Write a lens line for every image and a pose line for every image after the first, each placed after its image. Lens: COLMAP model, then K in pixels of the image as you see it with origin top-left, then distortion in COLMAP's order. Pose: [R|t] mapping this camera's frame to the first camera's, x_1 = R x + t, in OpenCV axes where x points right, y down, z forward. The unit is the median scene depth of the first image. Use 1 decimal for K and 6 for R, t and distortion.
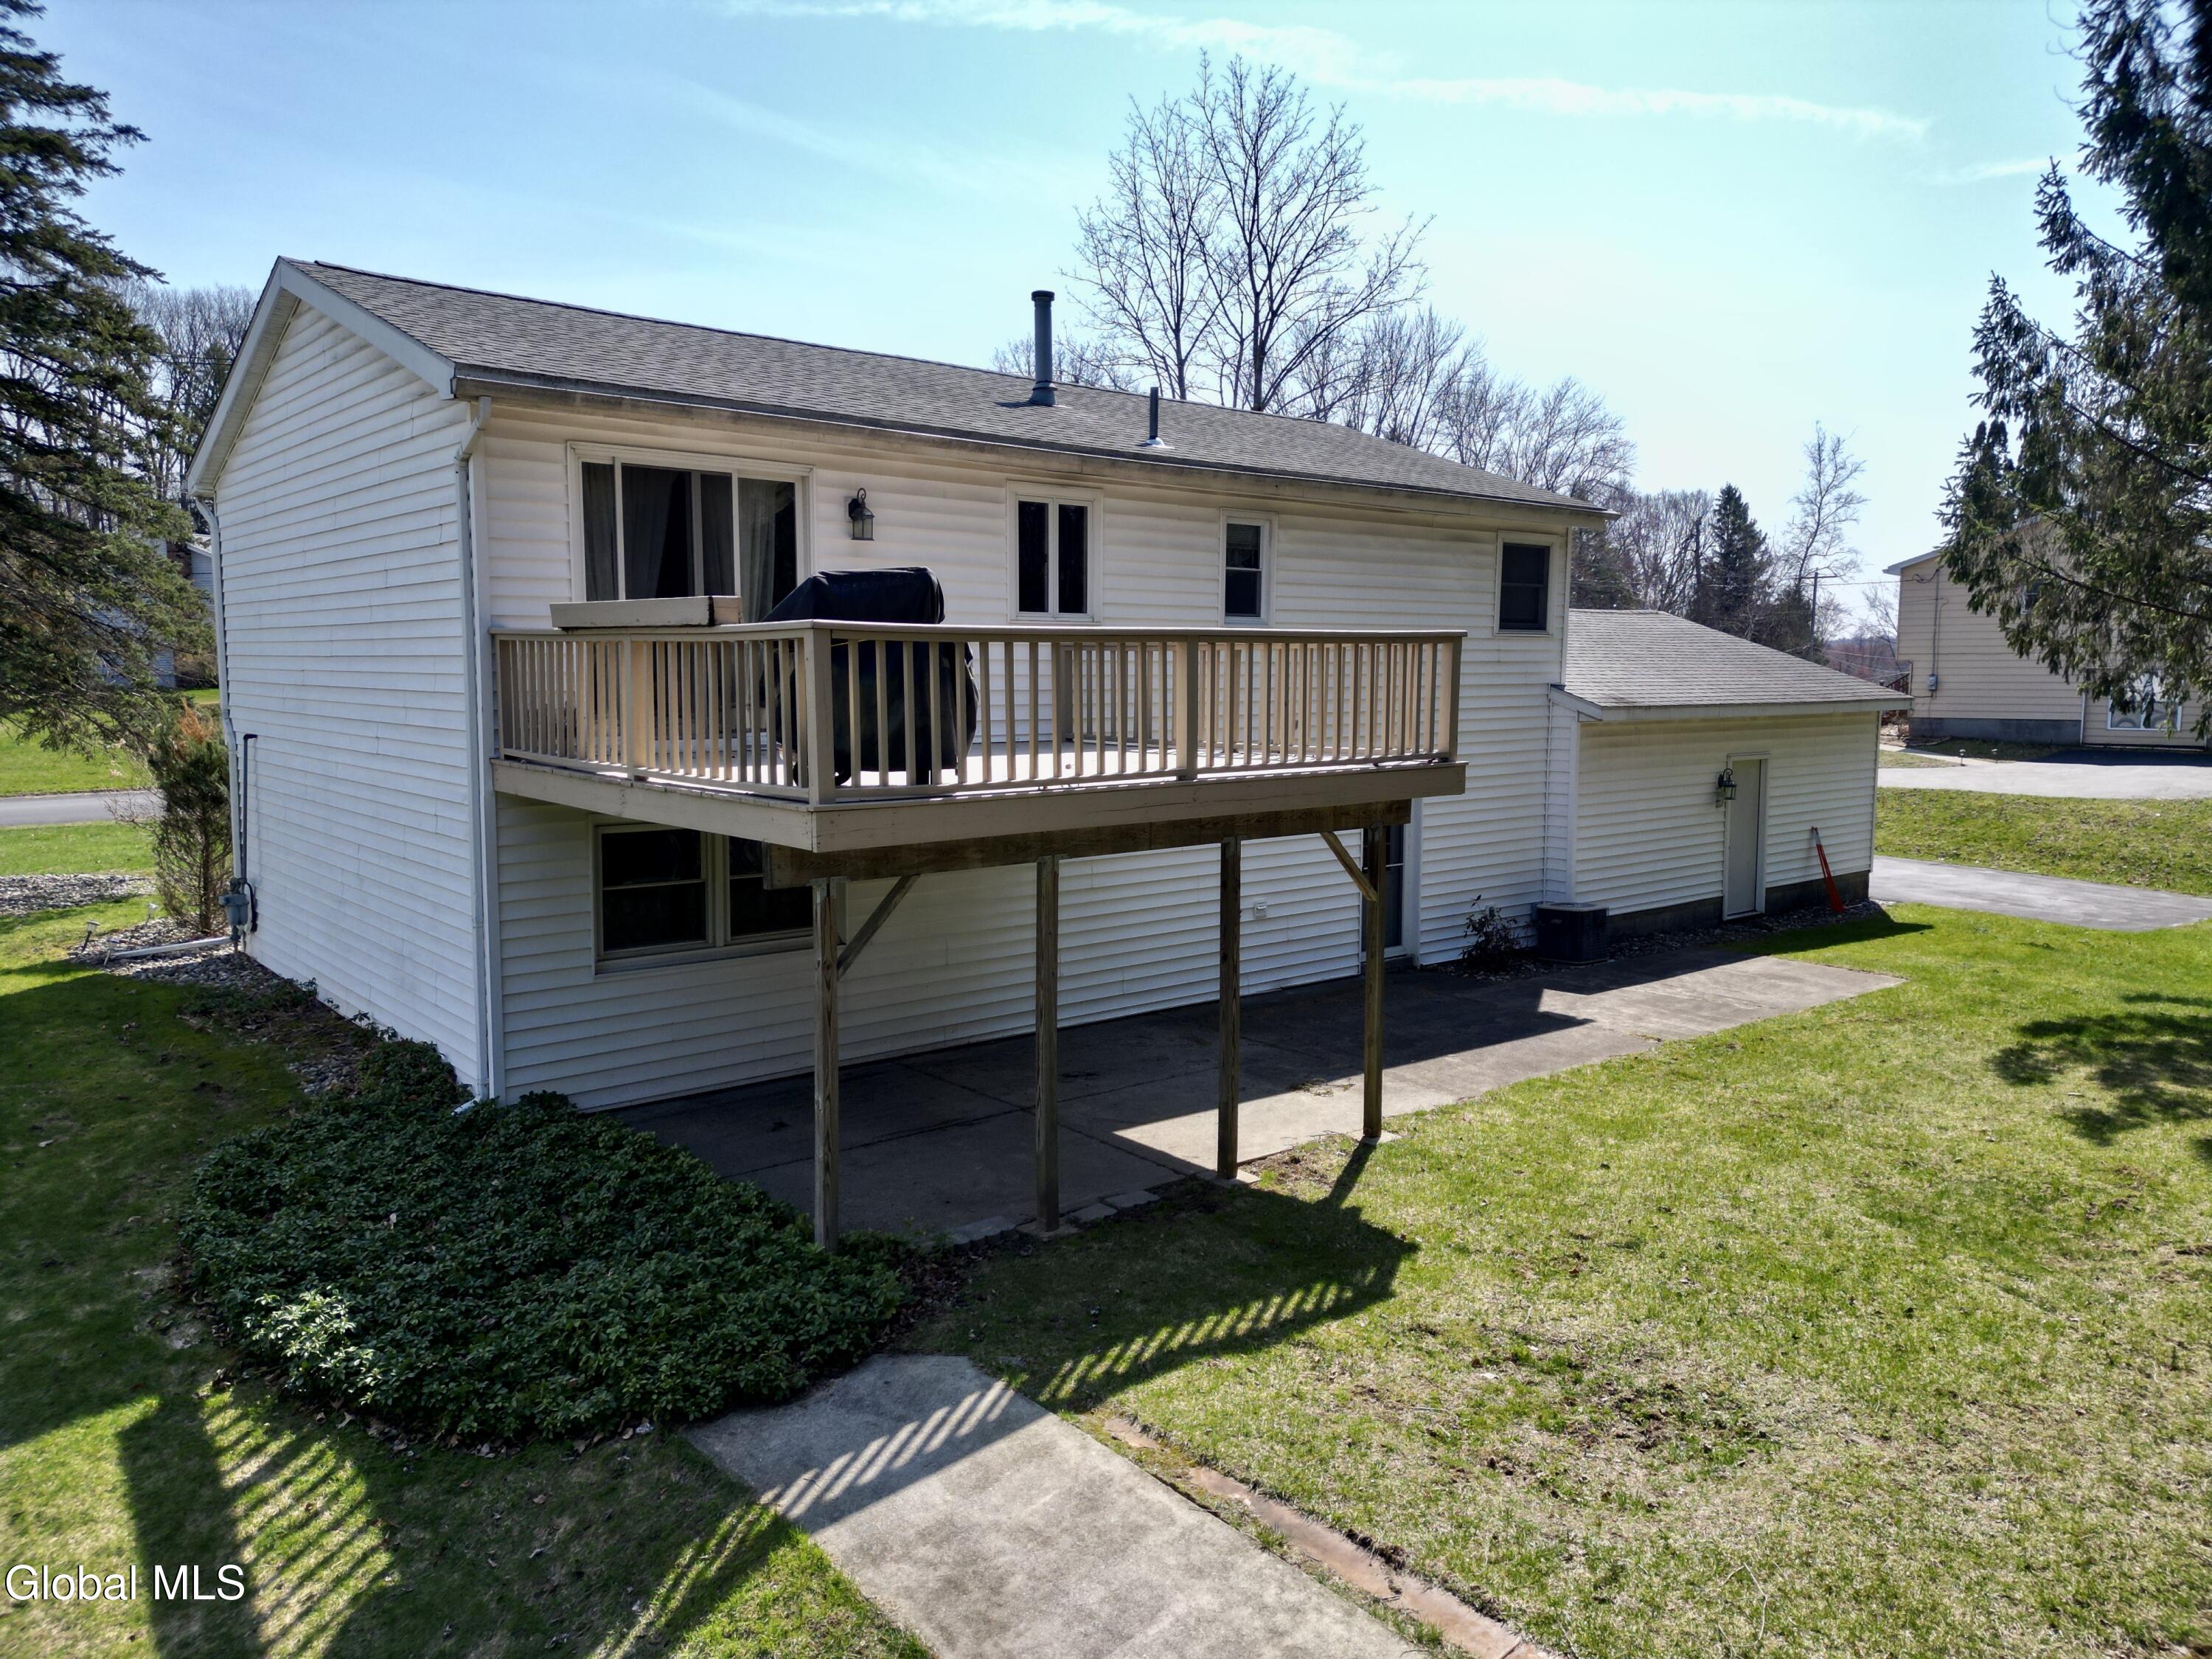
lens RADIAL K [[1540.9, 0, 1106.0], [0, 1540.9, 829.5], [0, 0, 1]] dist [0.031287, 0.001023]
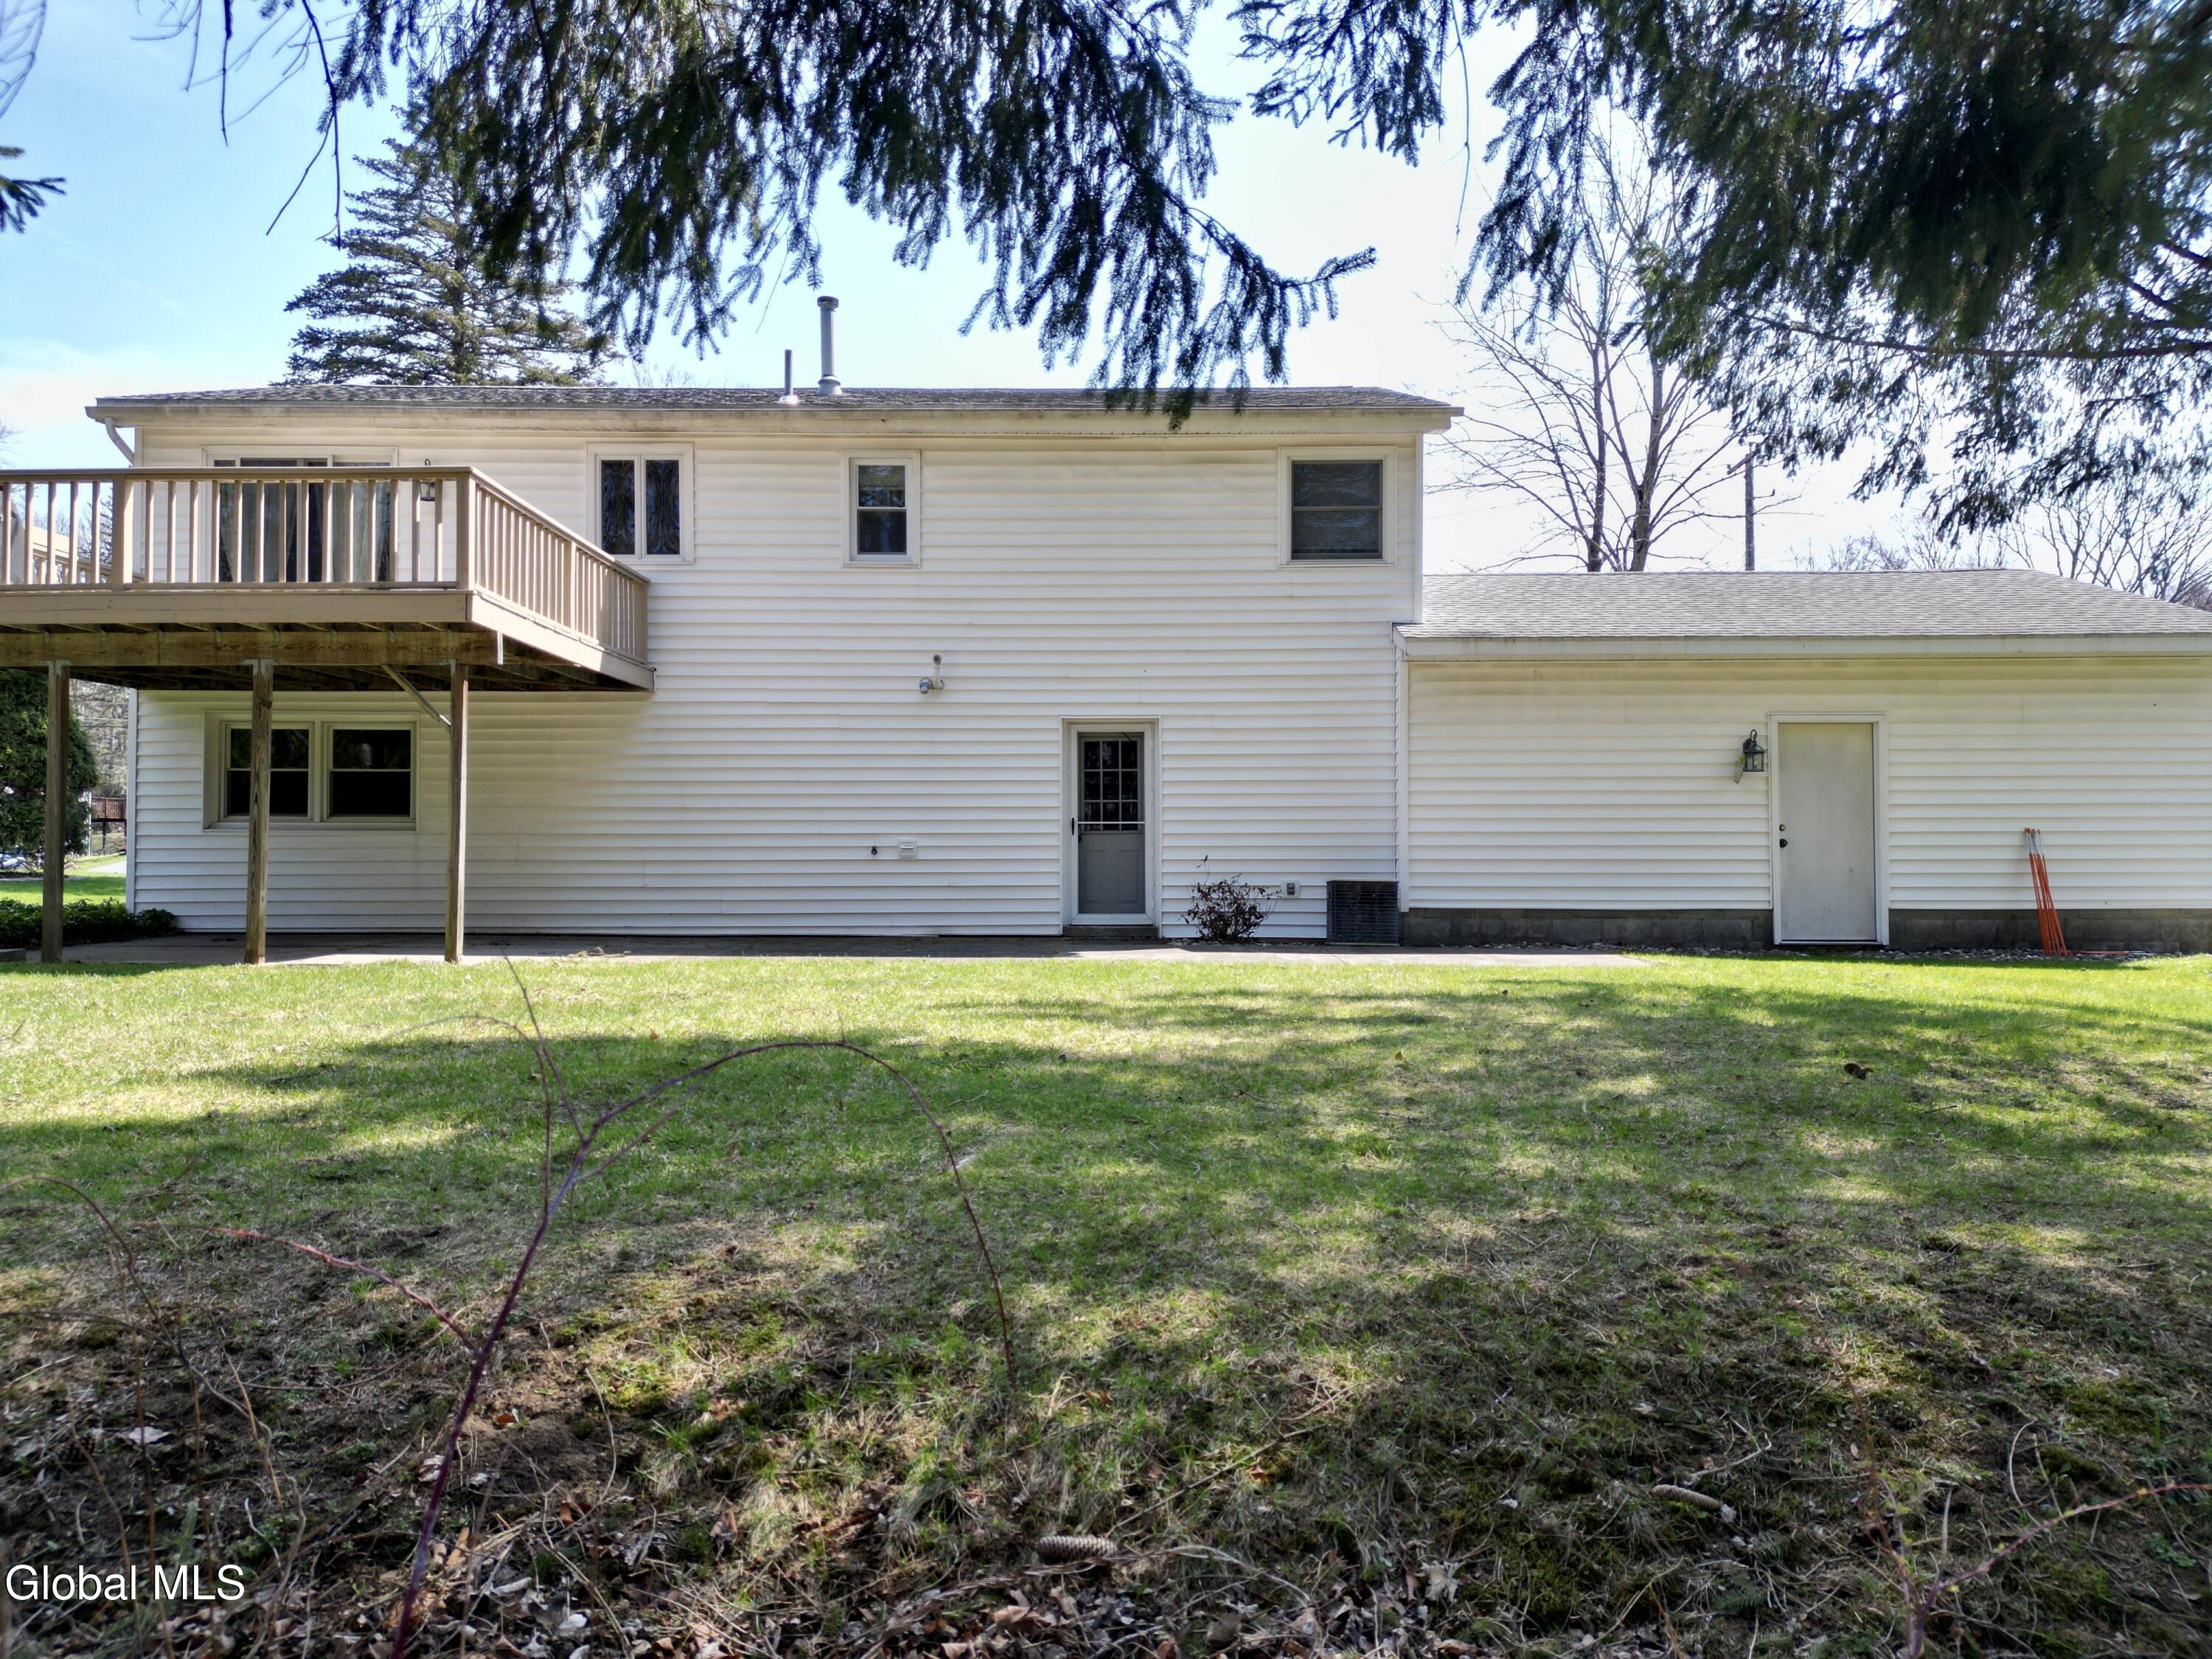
lens RADIAL K [[1540.9, 0, 1106.0], [0, 1540.9, 829.5], [0, 0, 1]] dist [0.031287, 0.001023]
pose [[0.777480, -0.015371, -0.628719, 0.722607], [-0.060598, 0.993219, -0.099218, 0.115553], [0.625981, 0.115239, 0.771277, 0.281072]]
